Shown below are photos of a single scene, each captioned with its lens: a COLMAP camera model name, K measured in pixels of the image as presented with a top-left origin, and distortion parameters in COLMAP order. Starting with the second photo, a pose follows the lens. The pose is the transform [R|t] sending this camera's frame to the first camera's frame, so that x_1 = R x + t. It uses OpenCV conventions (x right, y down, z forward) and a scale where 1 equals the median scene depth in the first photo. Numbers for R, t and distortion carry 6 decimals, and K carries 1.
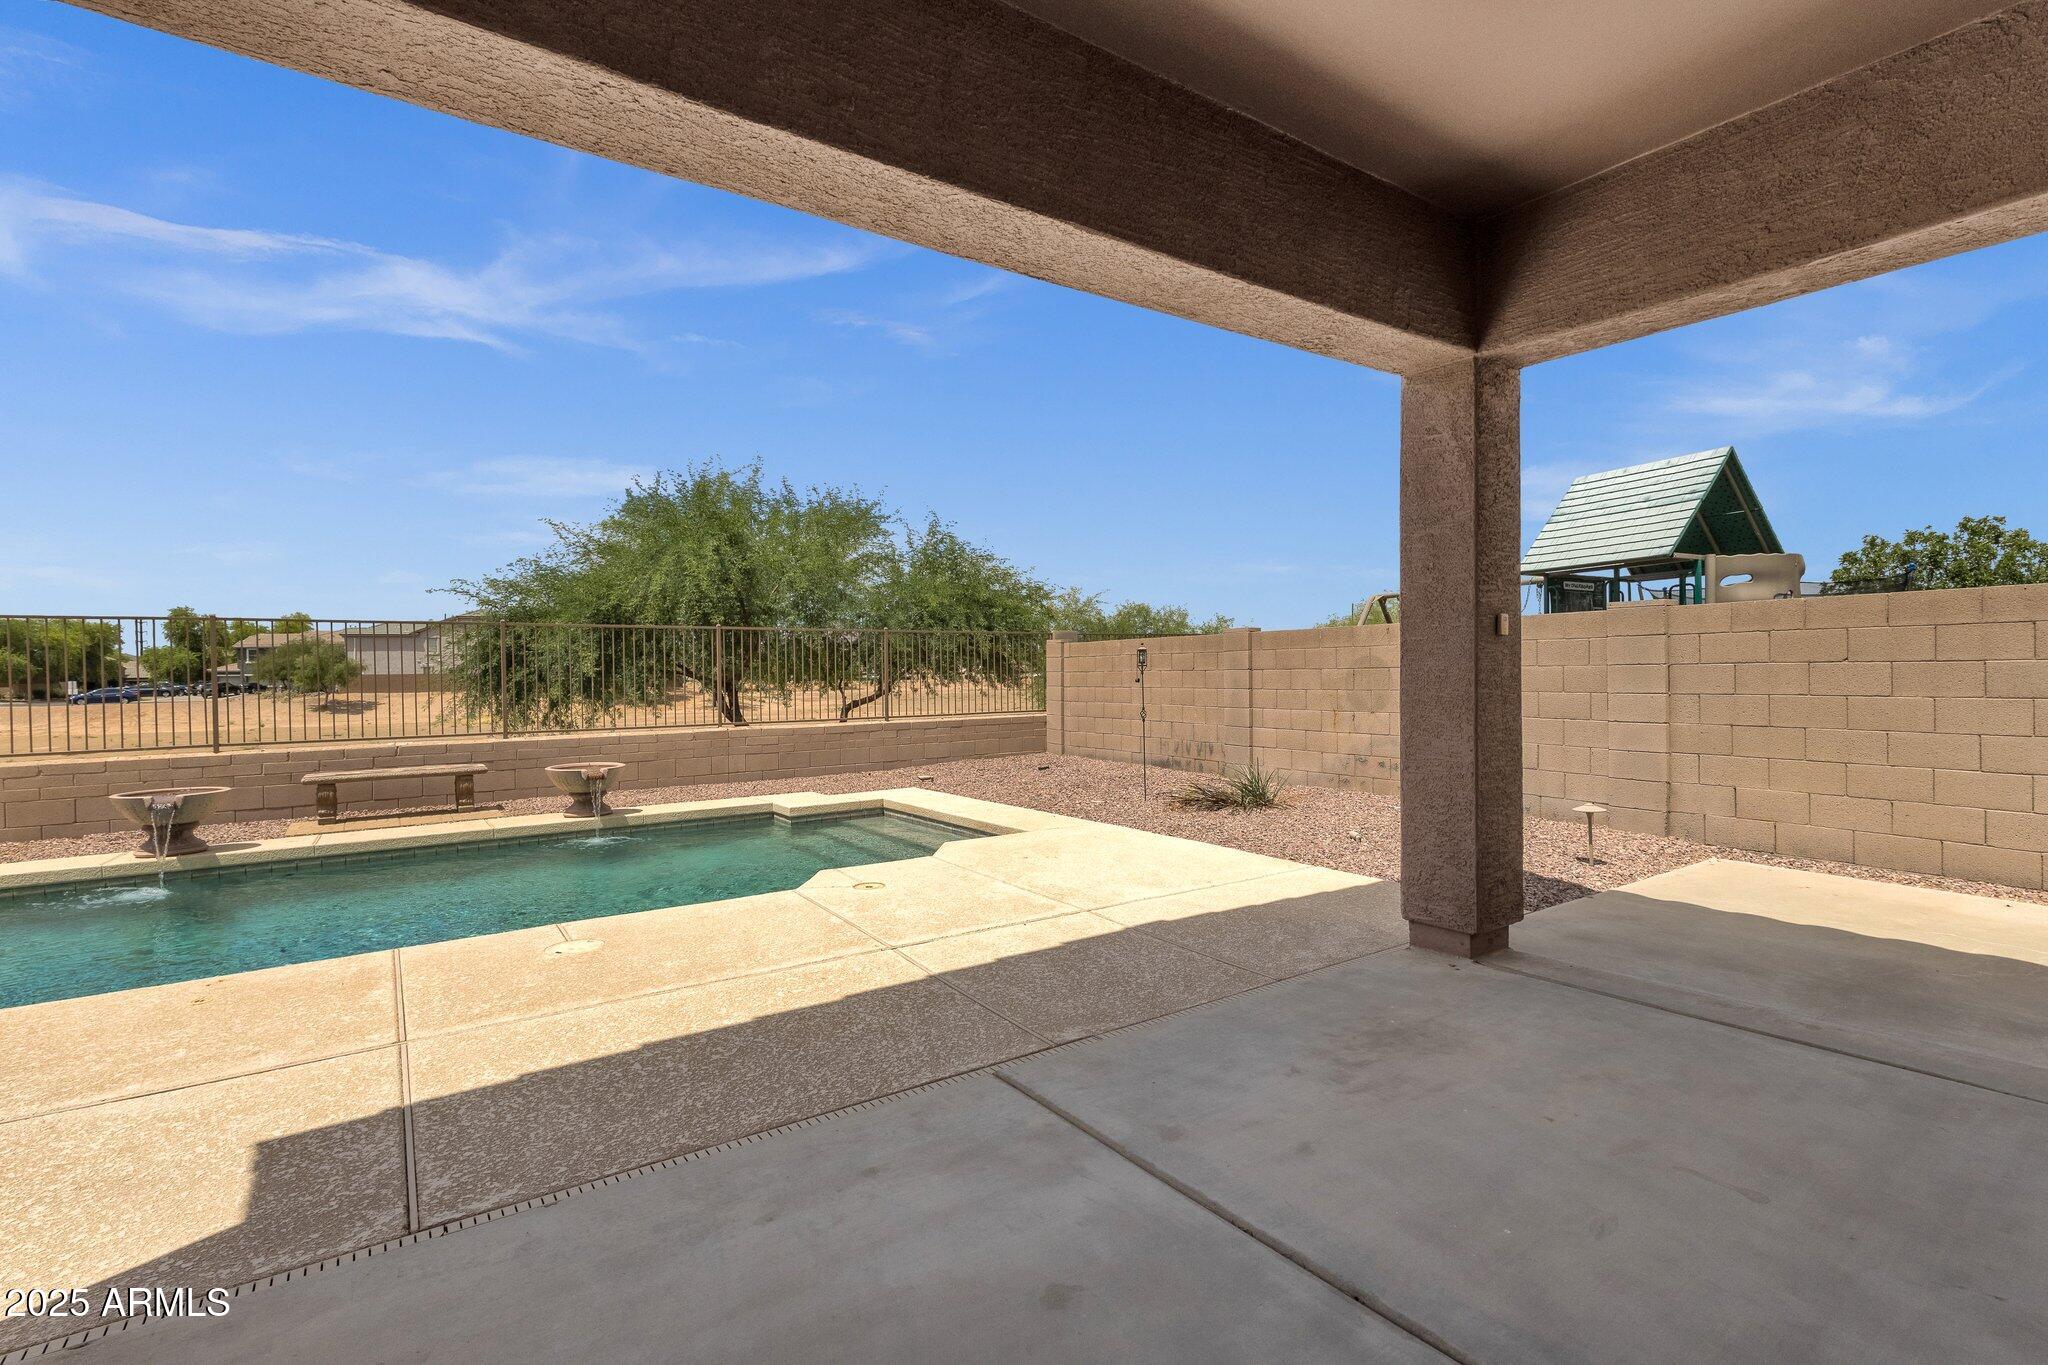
lens RADIAL K [[937.6, 0, 1016.7], [0, 937.6, 675.0], [0, 0, 1]] dist [0.008983, 0.000420]
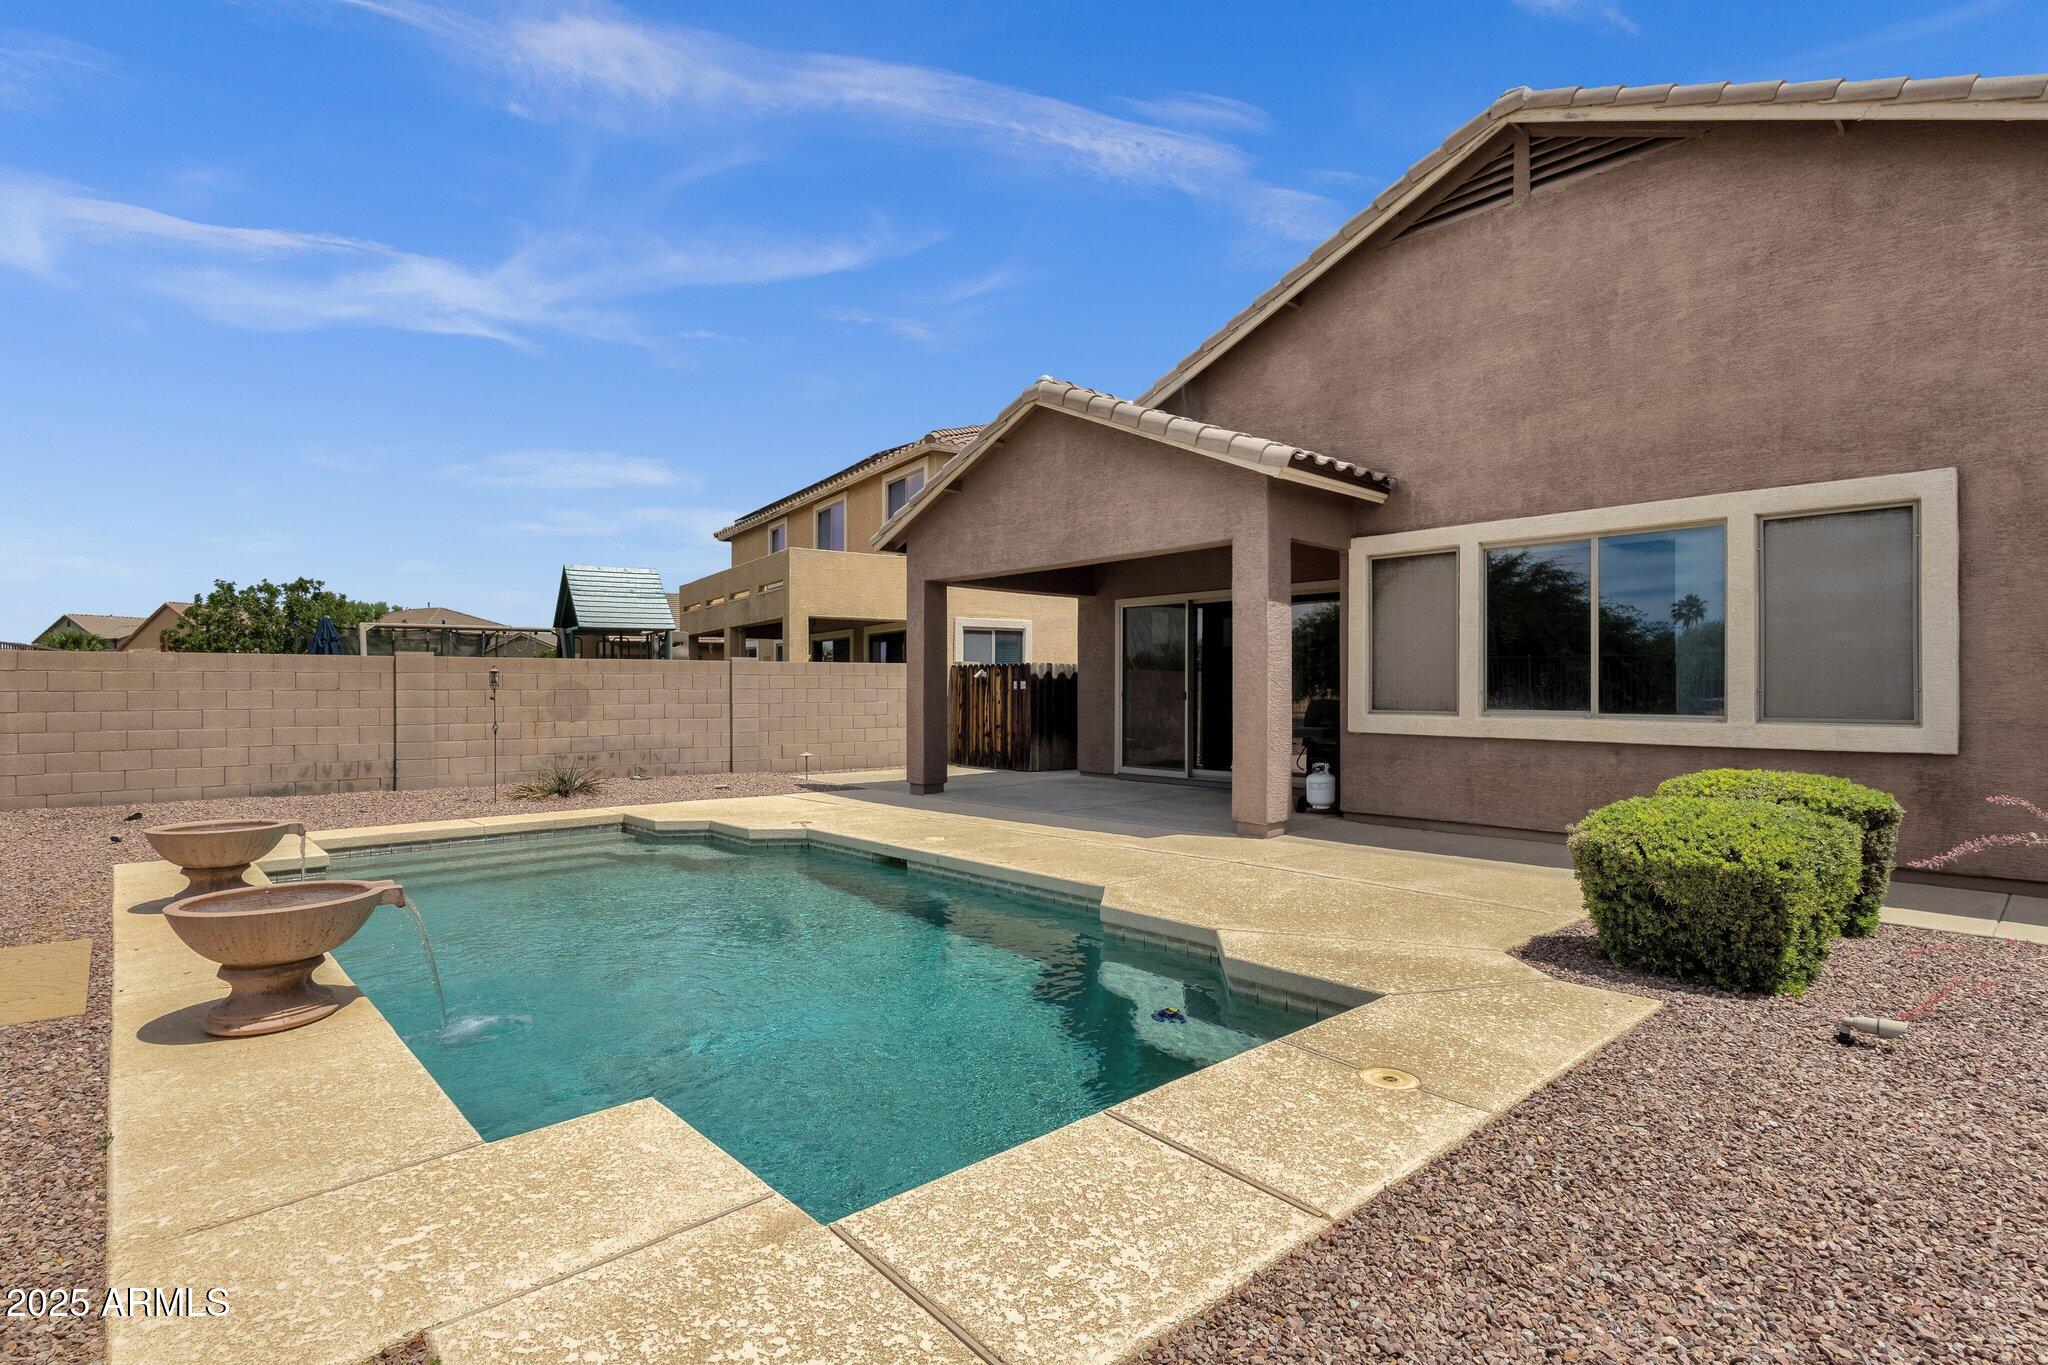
lens RADIAL K [[991.7, 0, 1027.0], [0, 991.7, 687.6], [0, 0, 1]] dist [-0.000483, -0.000074]
pose [[-0.139895, 0.014622, 0.990058, -0.914484], [0.007924, 0.999875, -0.013647, 0.012430], [-0.990135, 0.005936, -0.139993, 0.422816]]
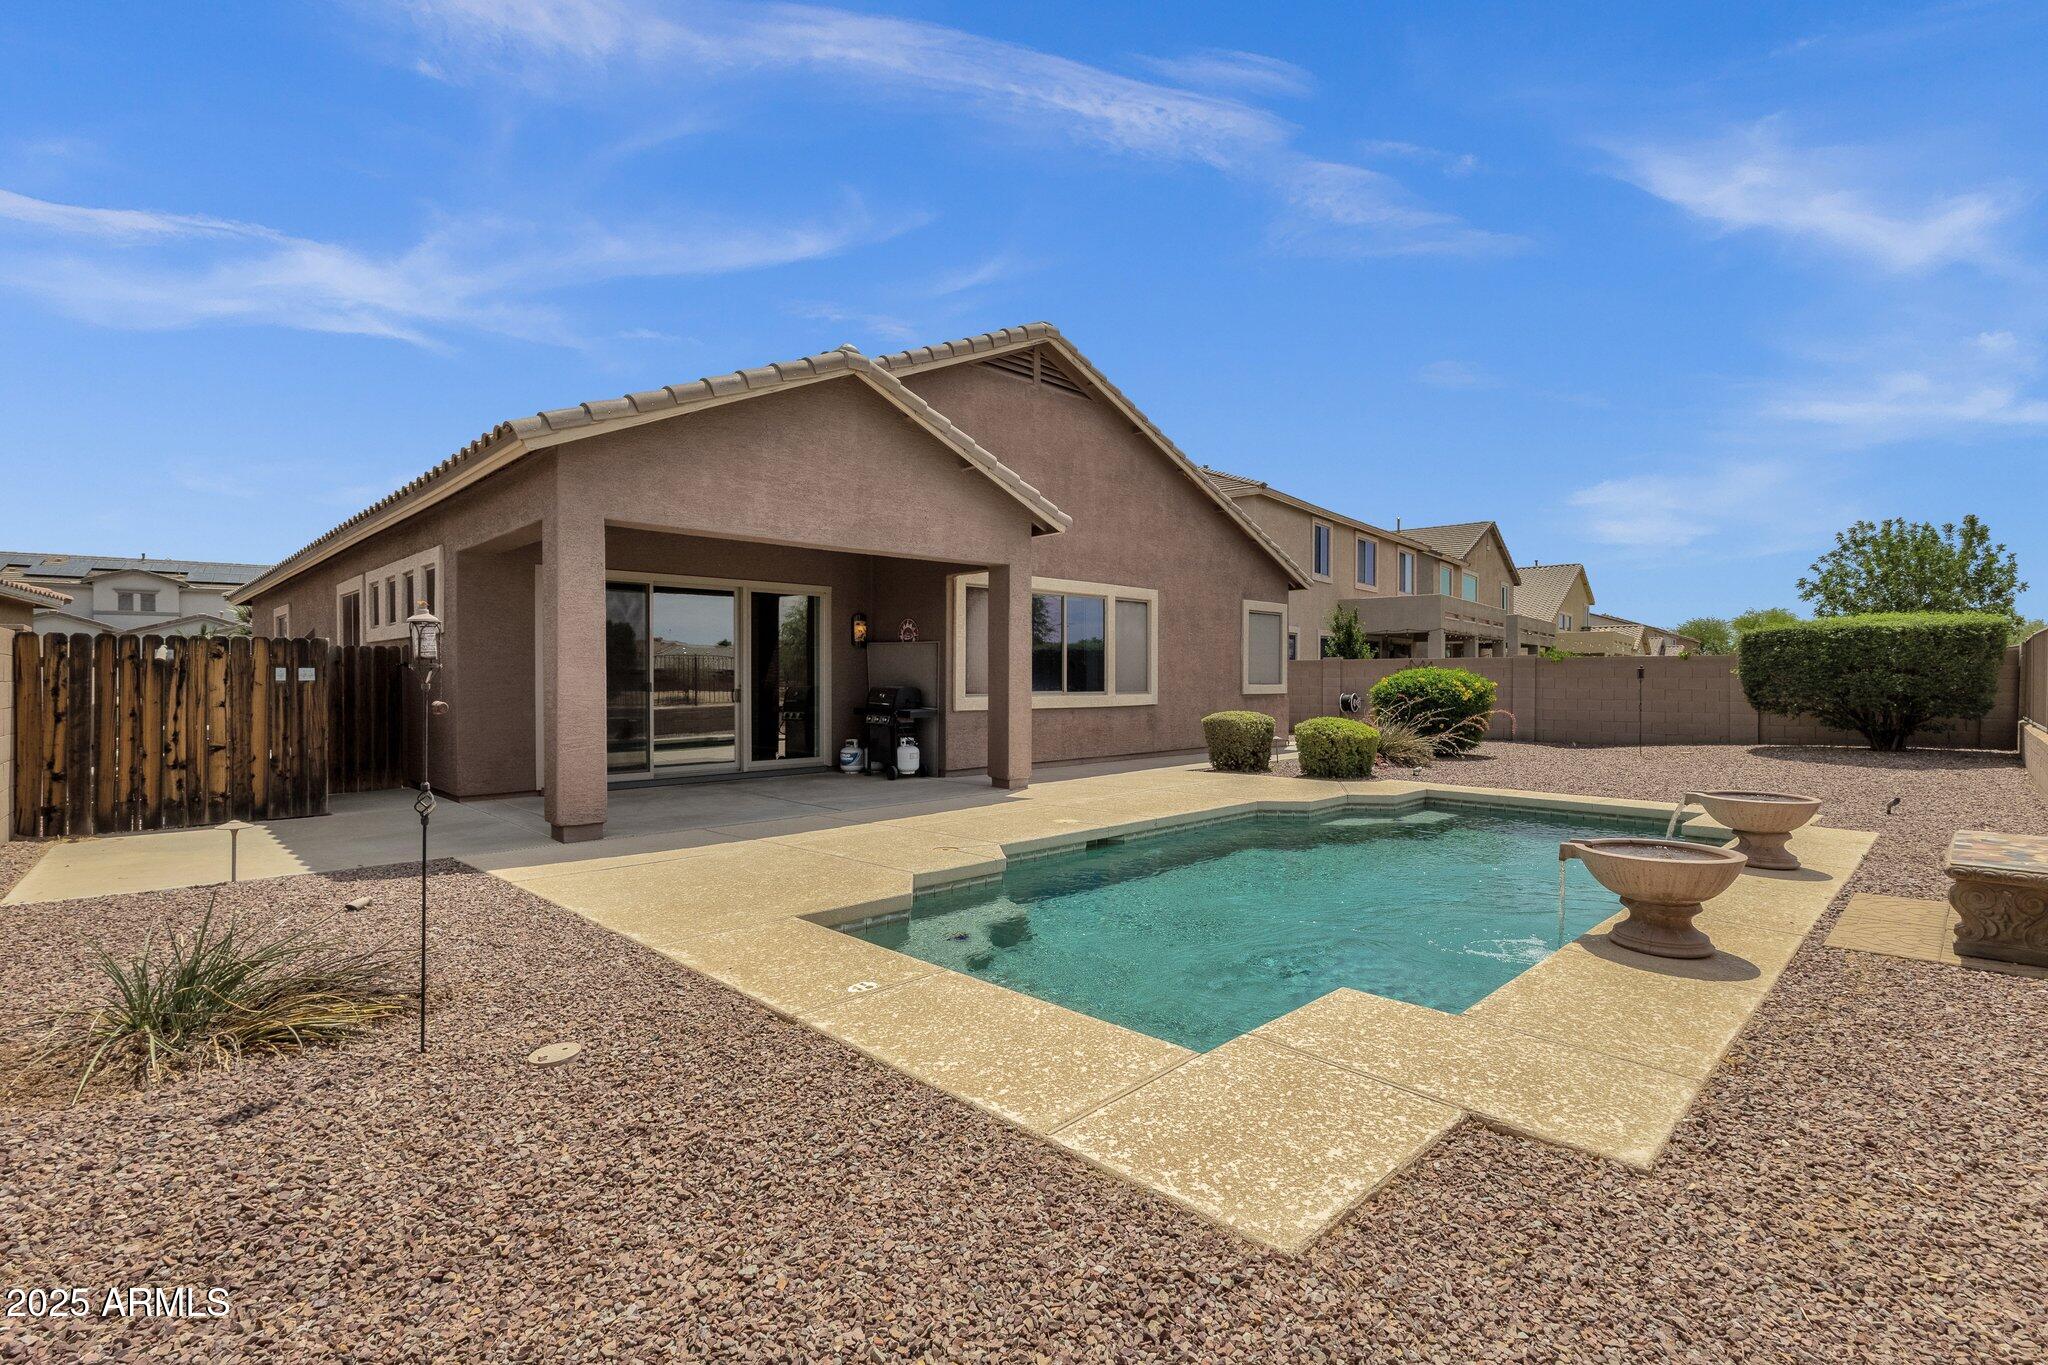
lens RADIAL K [[937.6, 0, 1003.7], [0, 937.6, 694.9], [0, 0, 1]] dist [0.008983, 0.000420]
pose [[-0.987540, 0.018455, -0.156280, -0.017379], [0.014530, 0.999551, 0.026218, -0.005142], [0.156694, 0.023620, -0.987365, 1.101114]]
